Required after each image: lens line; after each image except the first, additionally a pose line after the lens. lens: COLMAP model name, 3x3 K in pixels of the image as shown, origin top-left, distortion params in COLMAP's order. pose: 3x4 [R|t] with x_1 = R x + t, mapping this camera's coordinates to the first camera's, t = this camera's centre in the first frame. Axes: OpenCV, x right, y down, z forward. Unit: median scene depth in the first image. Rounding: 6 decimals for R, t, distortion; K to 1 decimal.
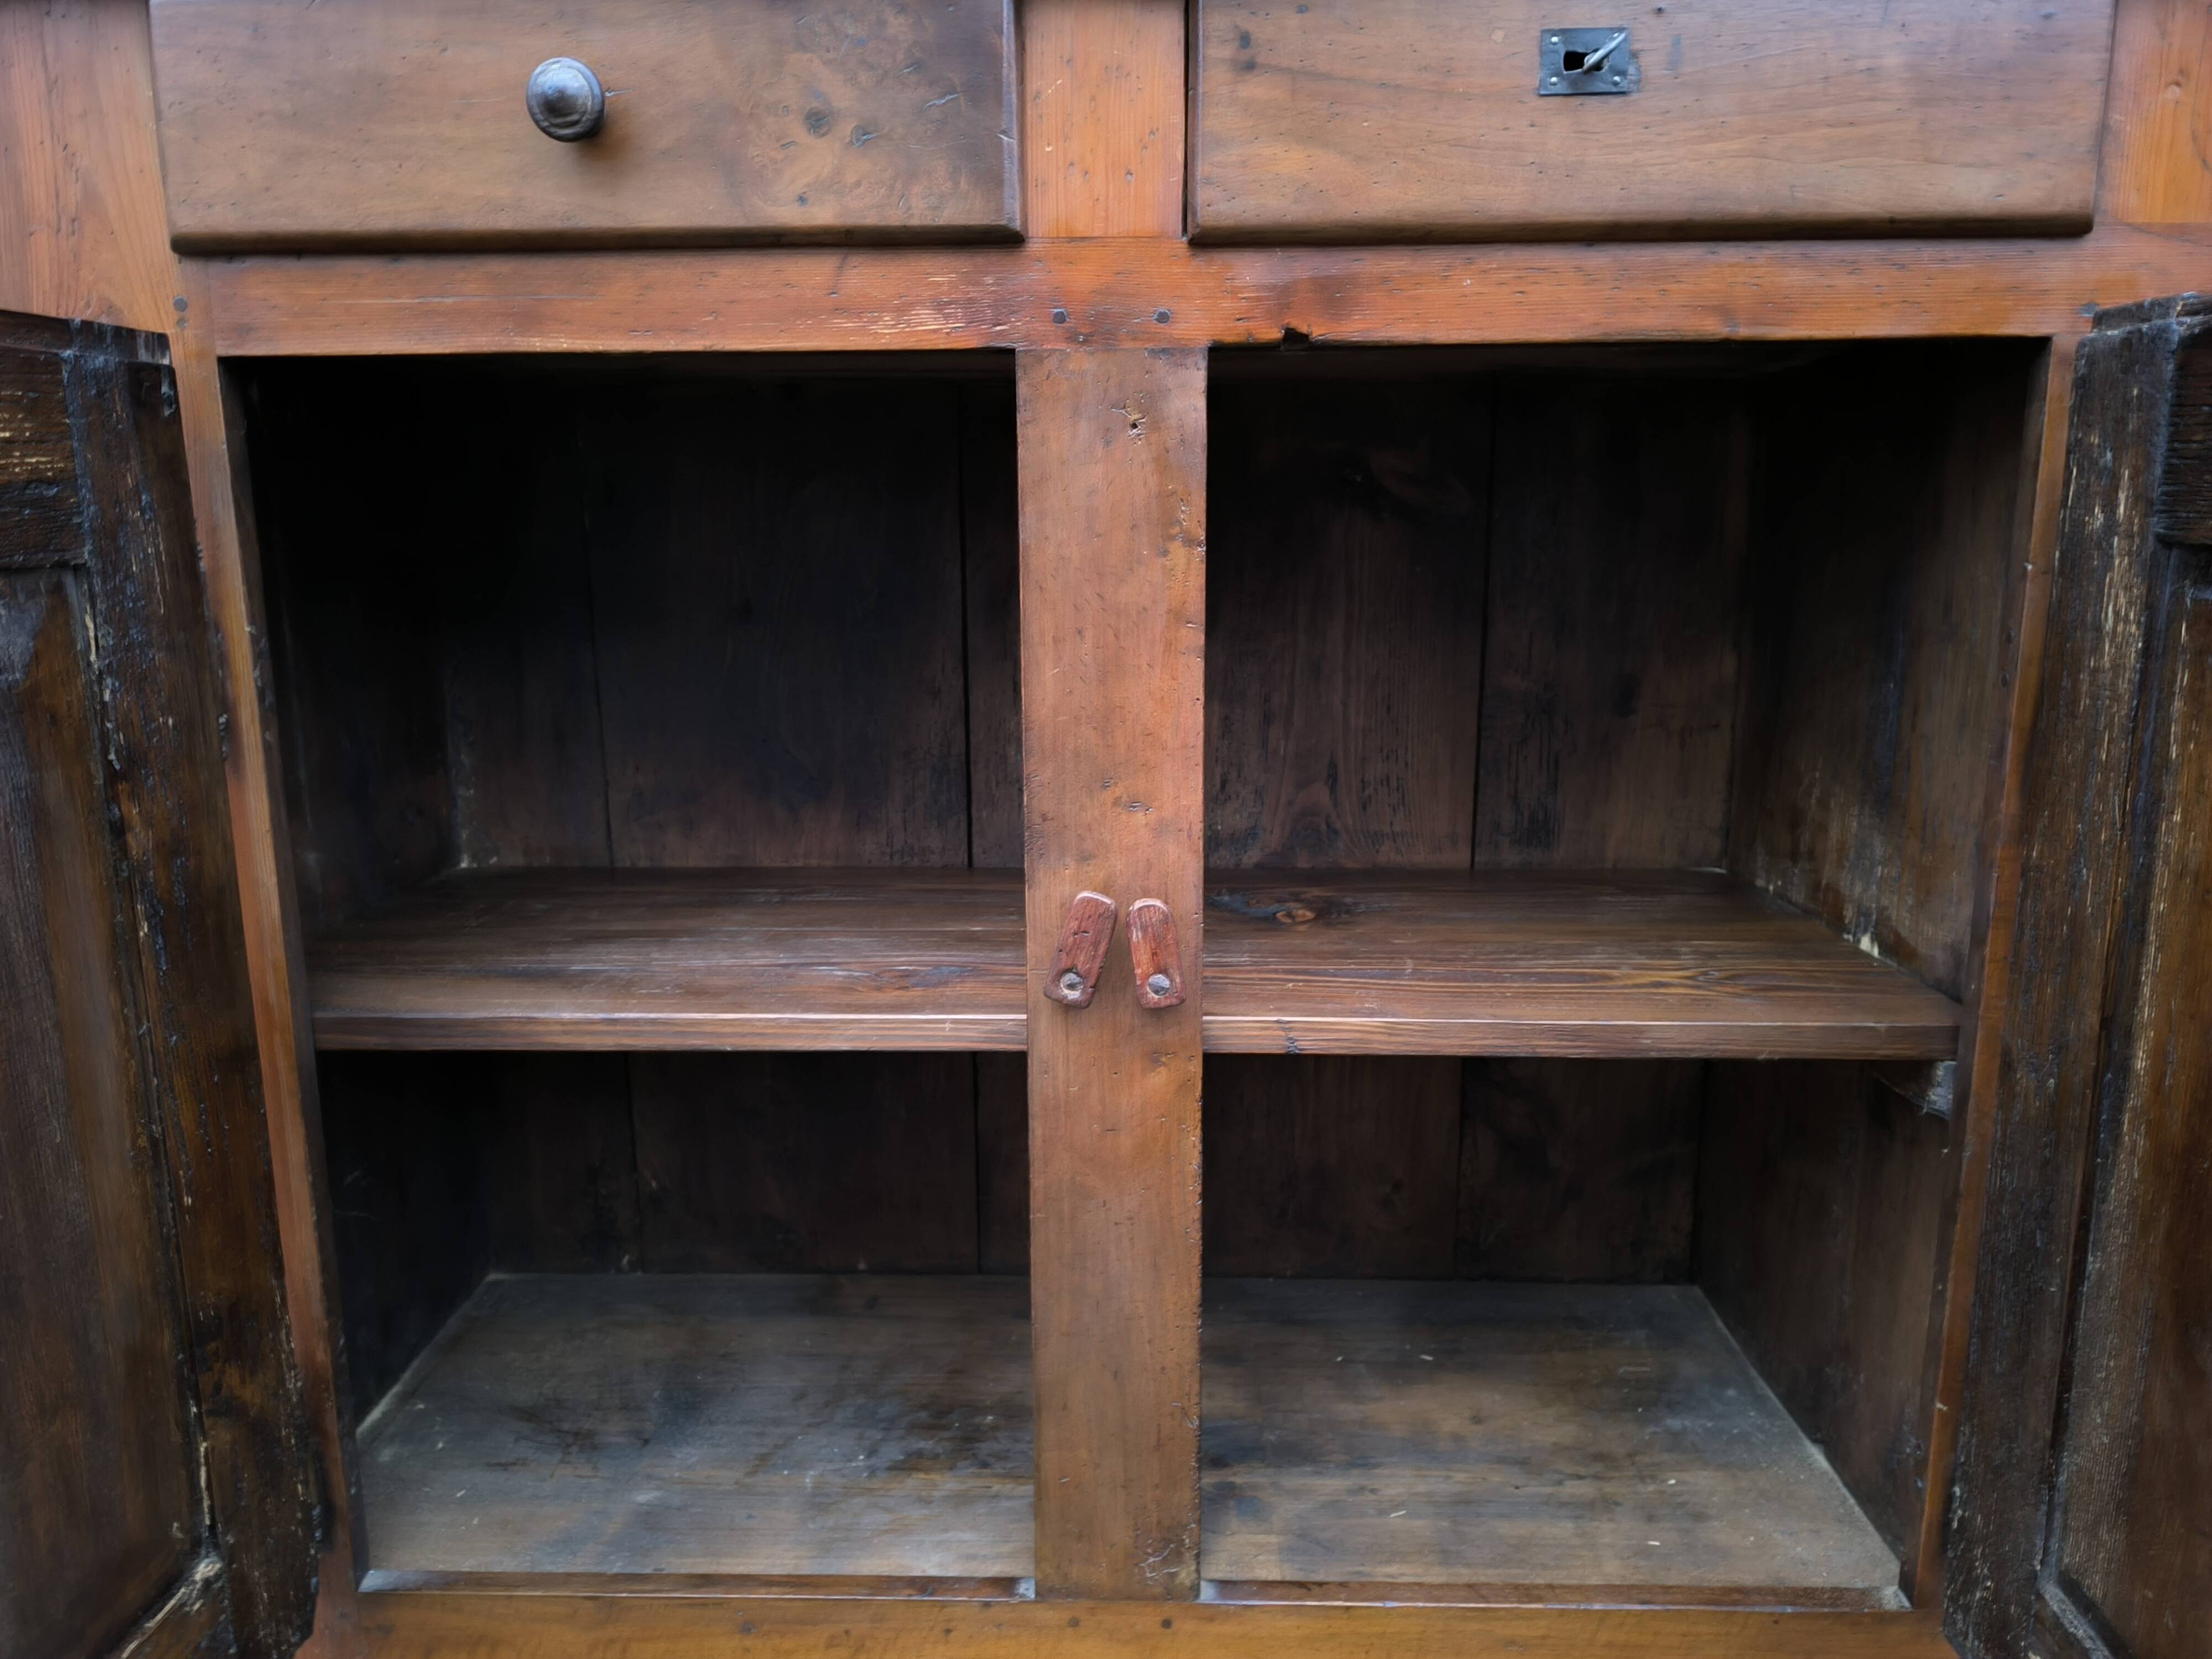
lens RADIAL K [[1510.6, 0, 1072.6], [0, 1510.6, 827.2], [0, 0, 1]] dist [0.037758, -0.042402]
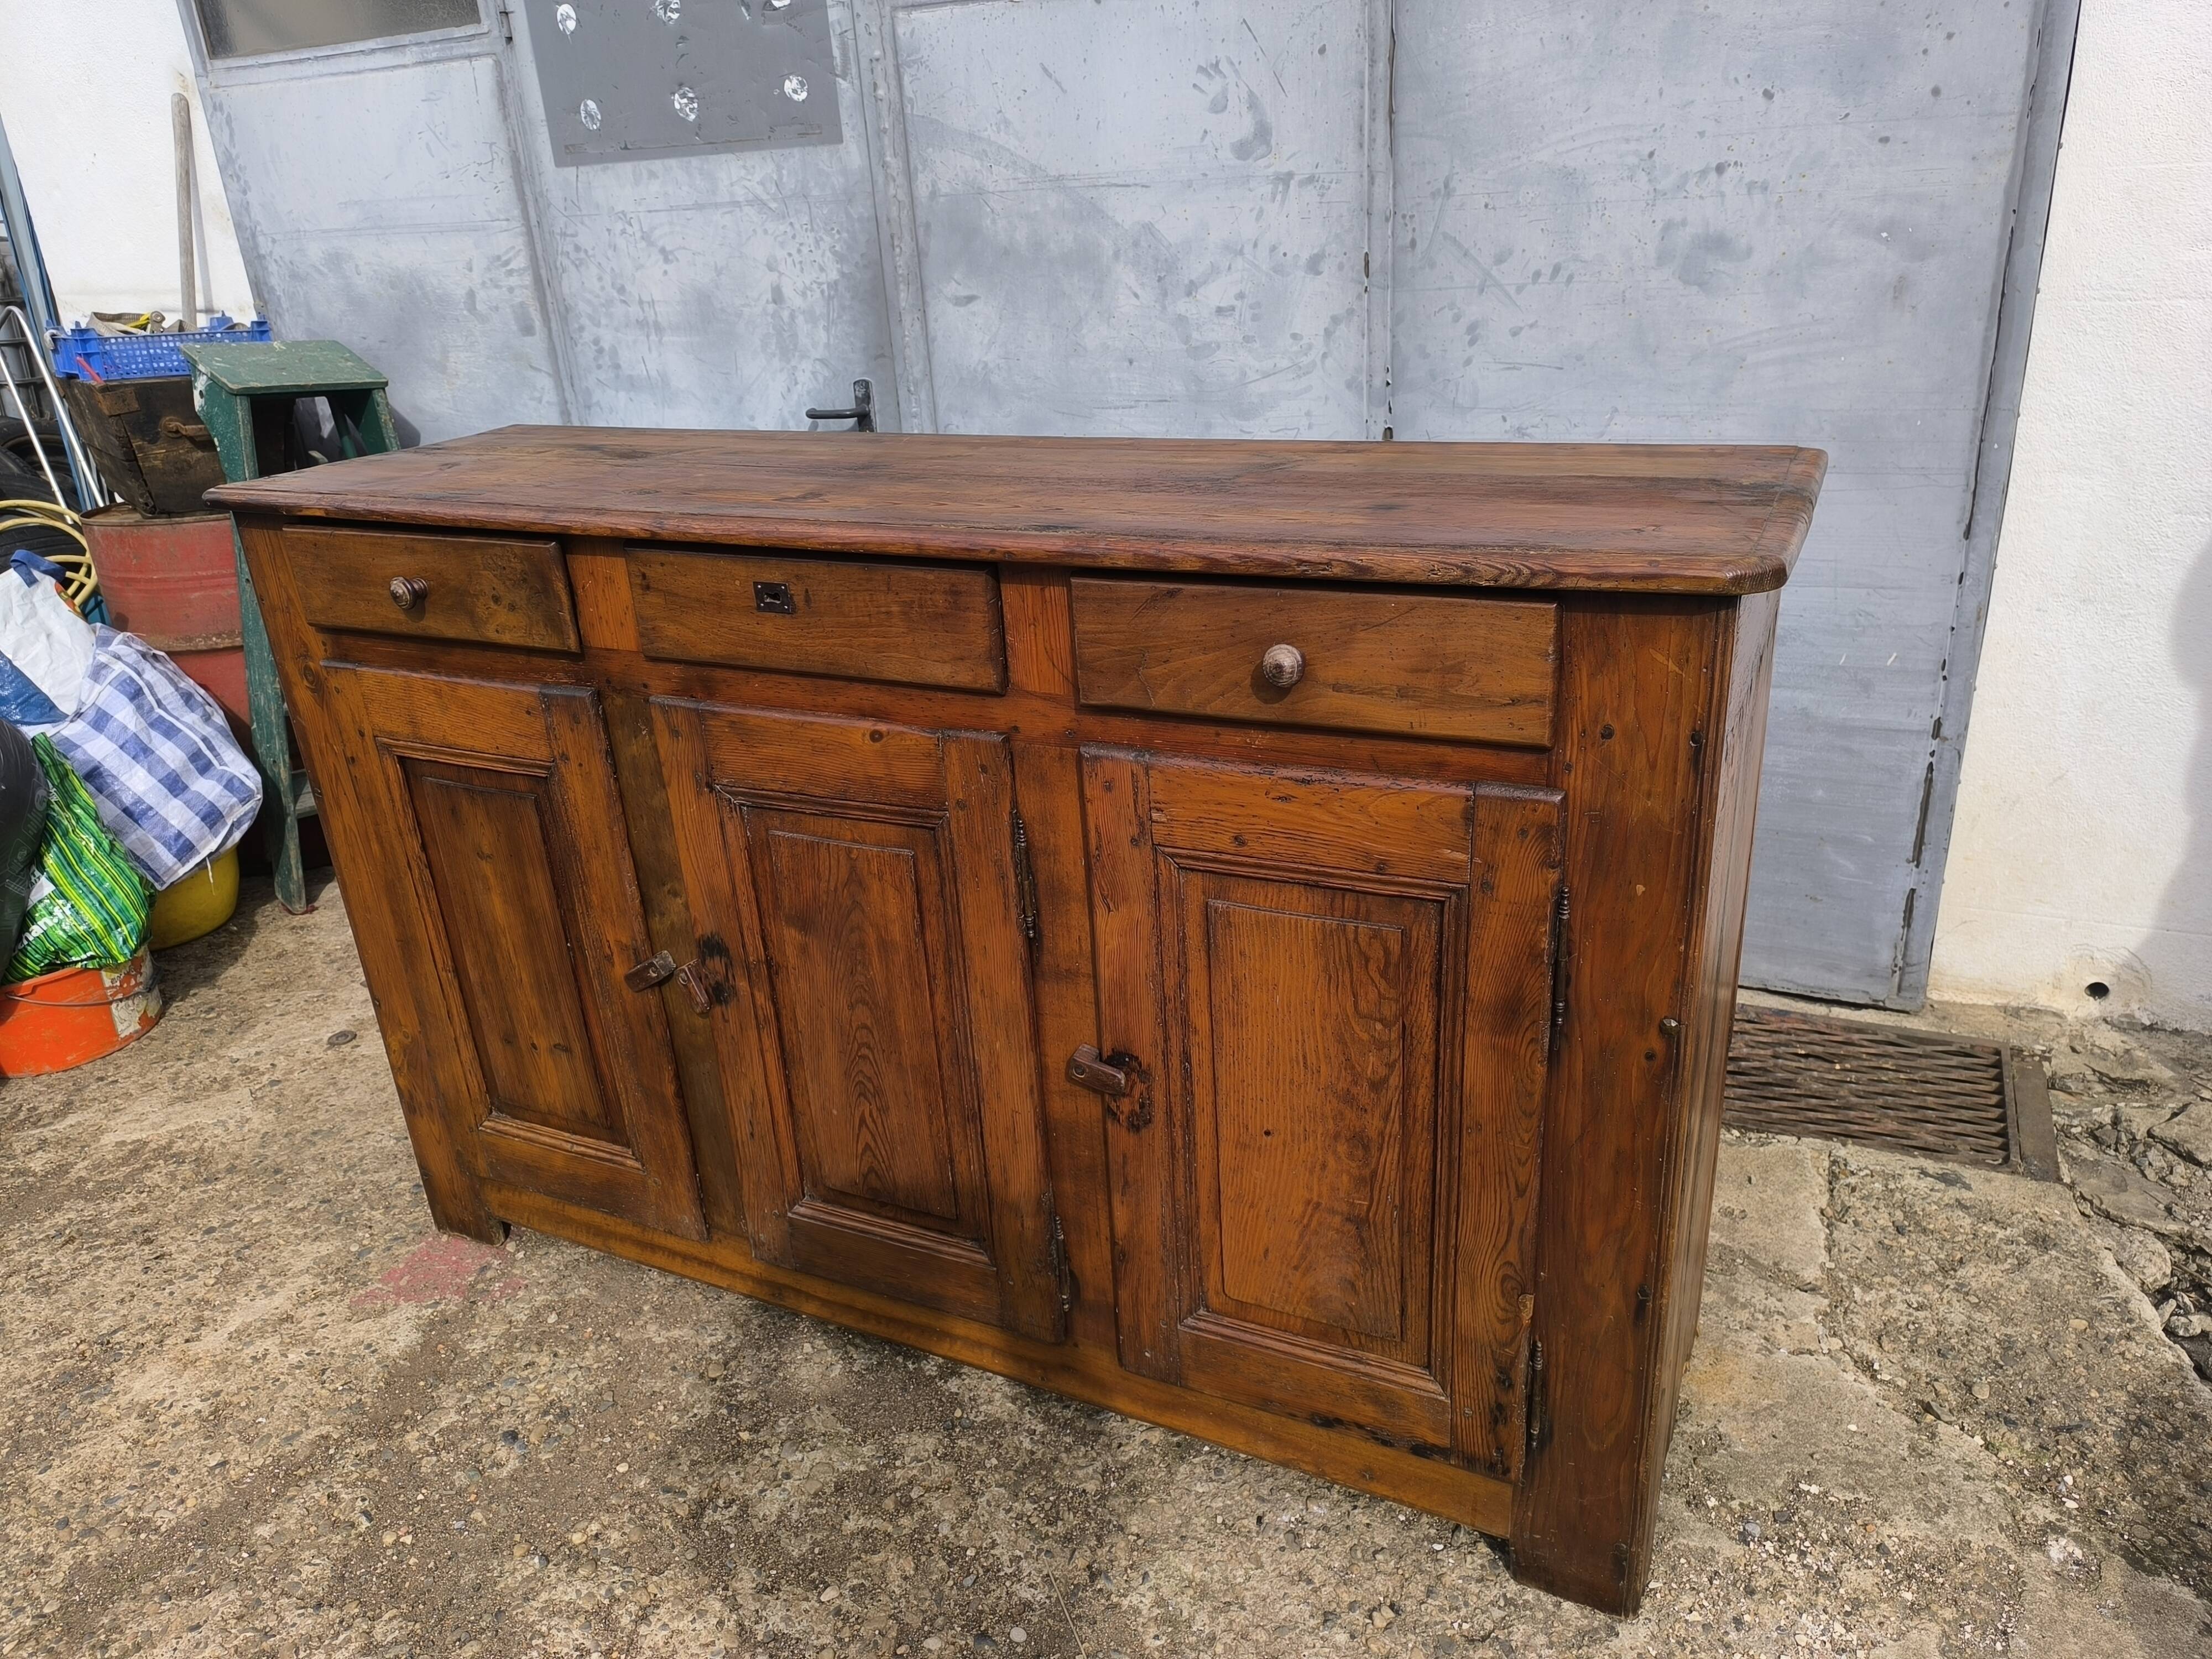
lens RADIAL K [[1510.6, 0, 1115.9], [0, 1510.6, 839.4], [0, 0, 1]] dist [0.037758, -0.042402]
pose [[0.914025, 0.118423, -0.387987, 1.386933], [-0.026361, 0.971758, 0.234503, -0.590554], [0.404800, -0.204114, 0.891333, -0.613231]]
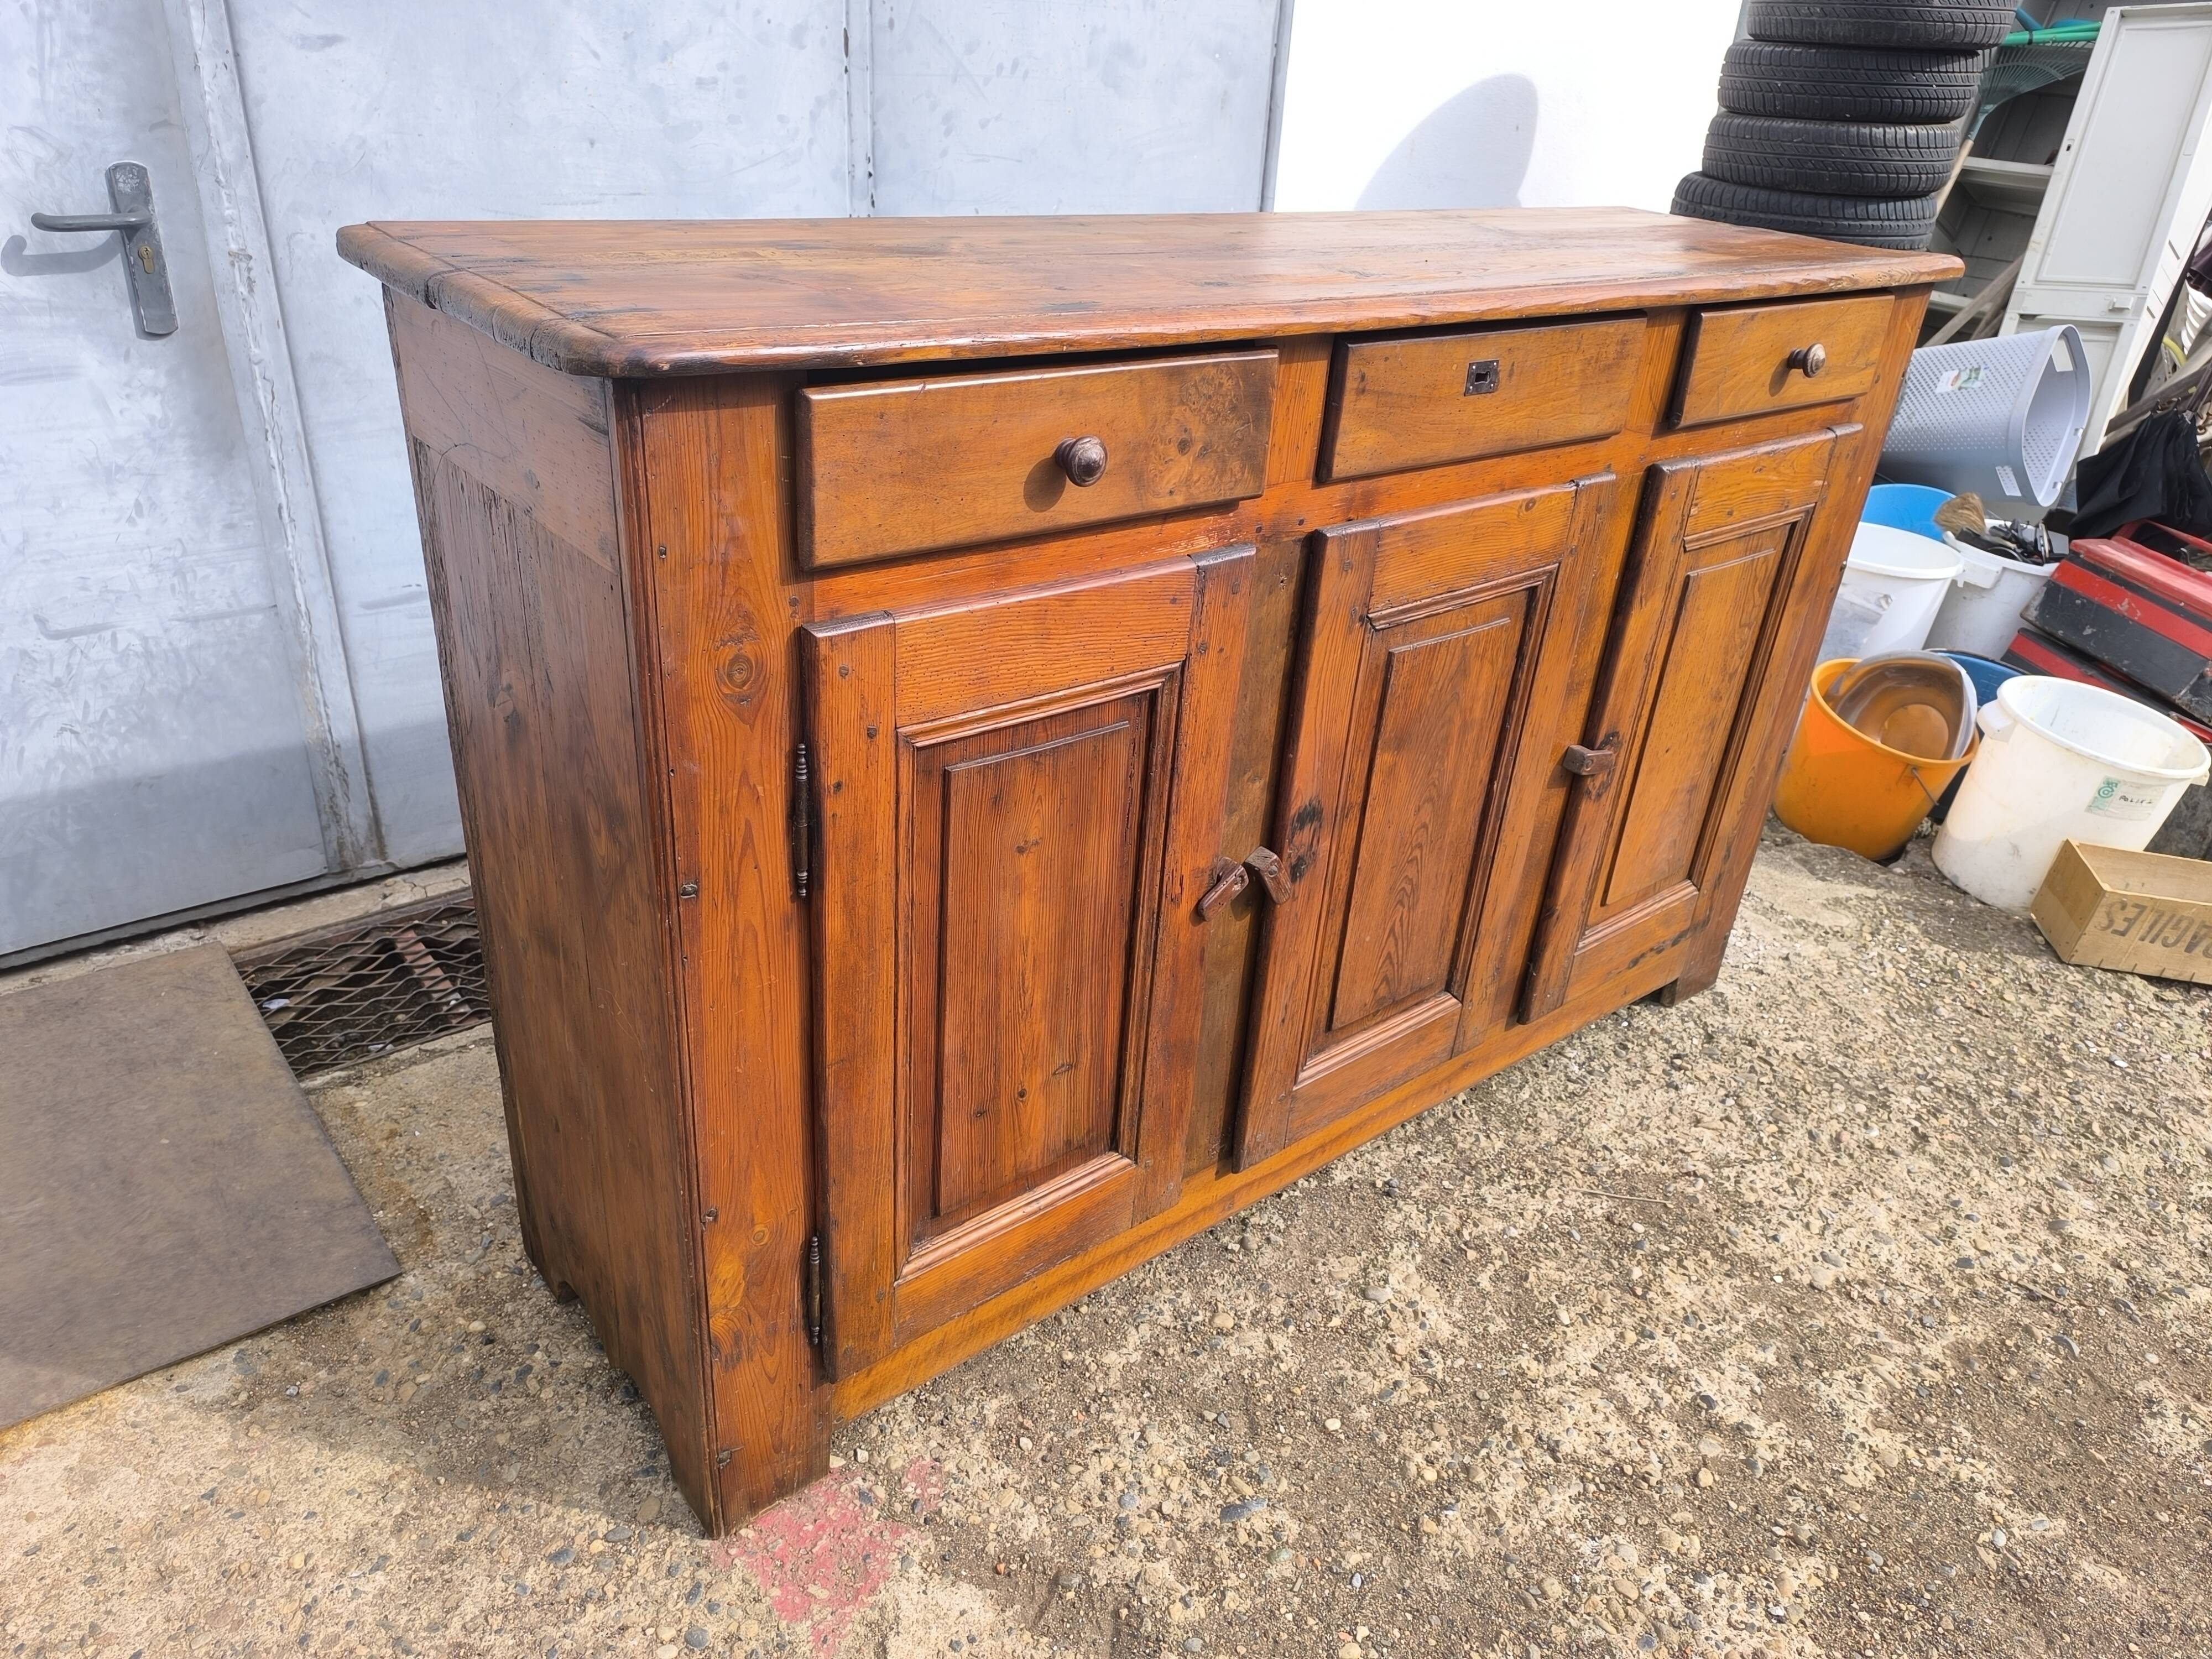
lens RADIAL K [[1510.6, 0, 1099.3], [0, 1510.6, 826.2], [0, 0, 1]] dist [0.037758, -0.042402]
pose [[0.757550, -0.252039, 0.602158, -1.154903], [0.049260, 0.941898, 0.332269, -0.549141], [-0.650916, -0.222048, 0.725950, -0.177838]]
